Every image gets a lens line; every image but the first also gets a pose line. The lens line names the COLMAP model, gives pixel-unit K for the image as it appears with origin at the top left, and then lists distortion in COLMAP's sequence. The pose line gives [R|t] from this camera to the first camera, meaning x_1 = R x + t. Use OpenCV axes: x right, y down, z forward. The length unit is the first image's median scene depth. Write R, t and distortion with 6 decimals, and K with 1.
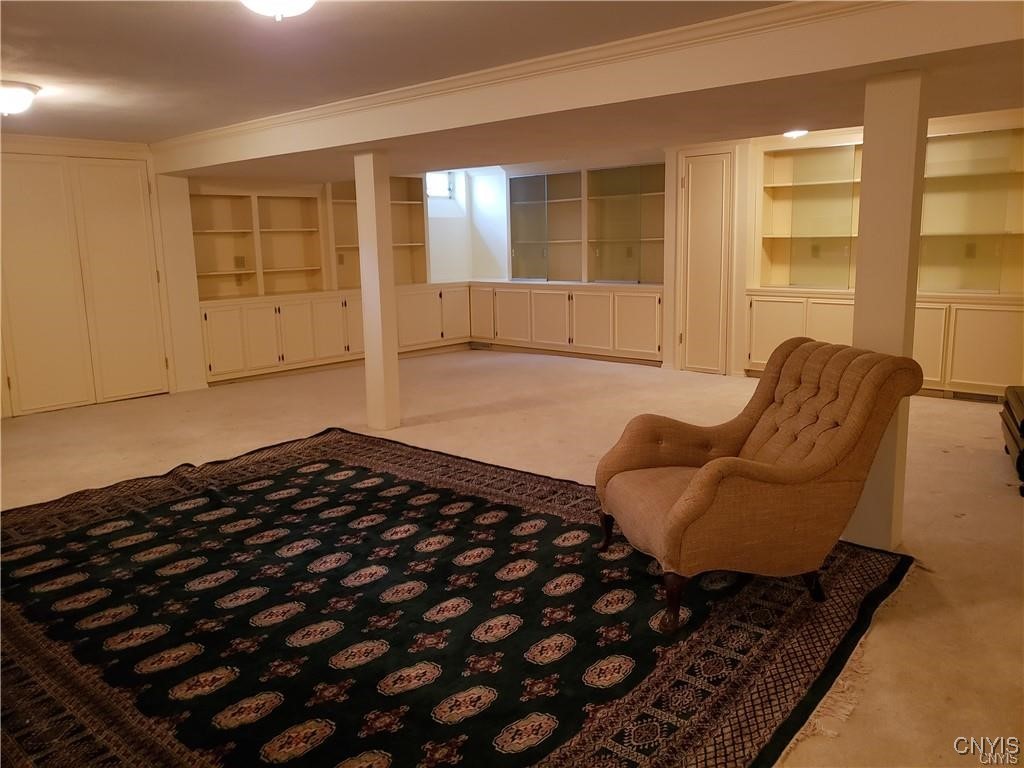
lens RADIAL K [[805.0, 0, 512.0], [0, 805.0, 384.0], [0, 0, 1]] dist [0.158424, -0.335796]
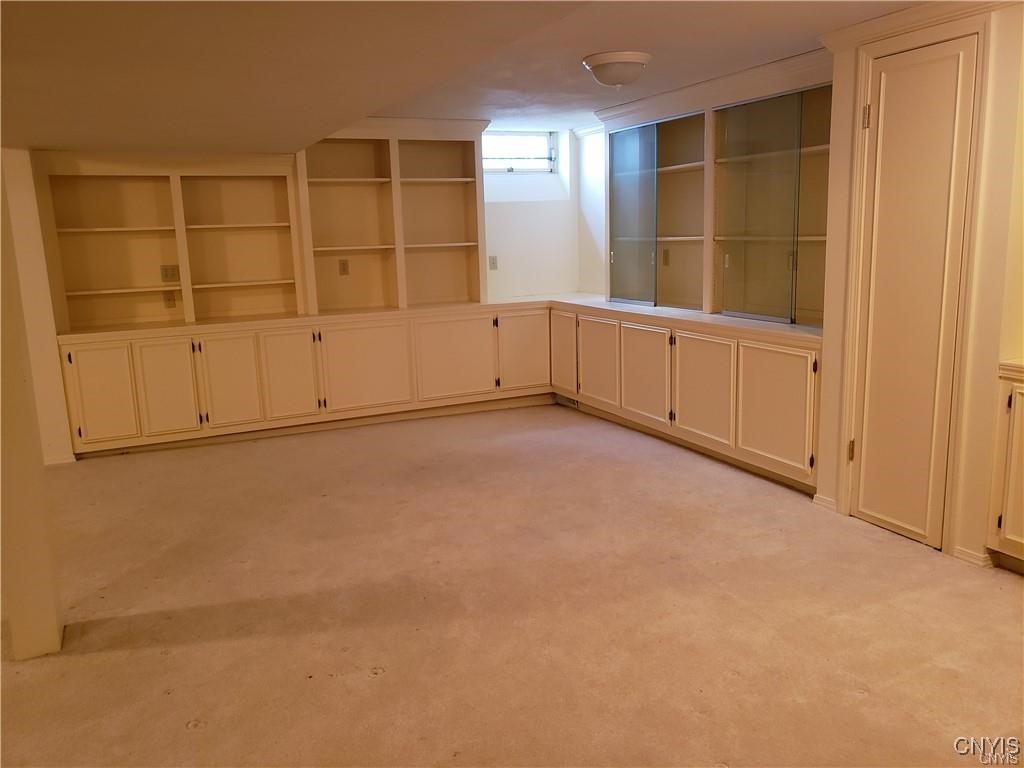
lens RADIAL K [[811.6, 0, 502.6], [0, 811.6, 381.7], [0, 0, 1]] dist [0.028187, -0.008785]
pose [[0.920758, 0.066375, -0.384447, 0.196129], [-0.060427, 0.997792, 0.027546, -0.094198], [0.385426, -0.002132, 0.922736, 0.473339]]
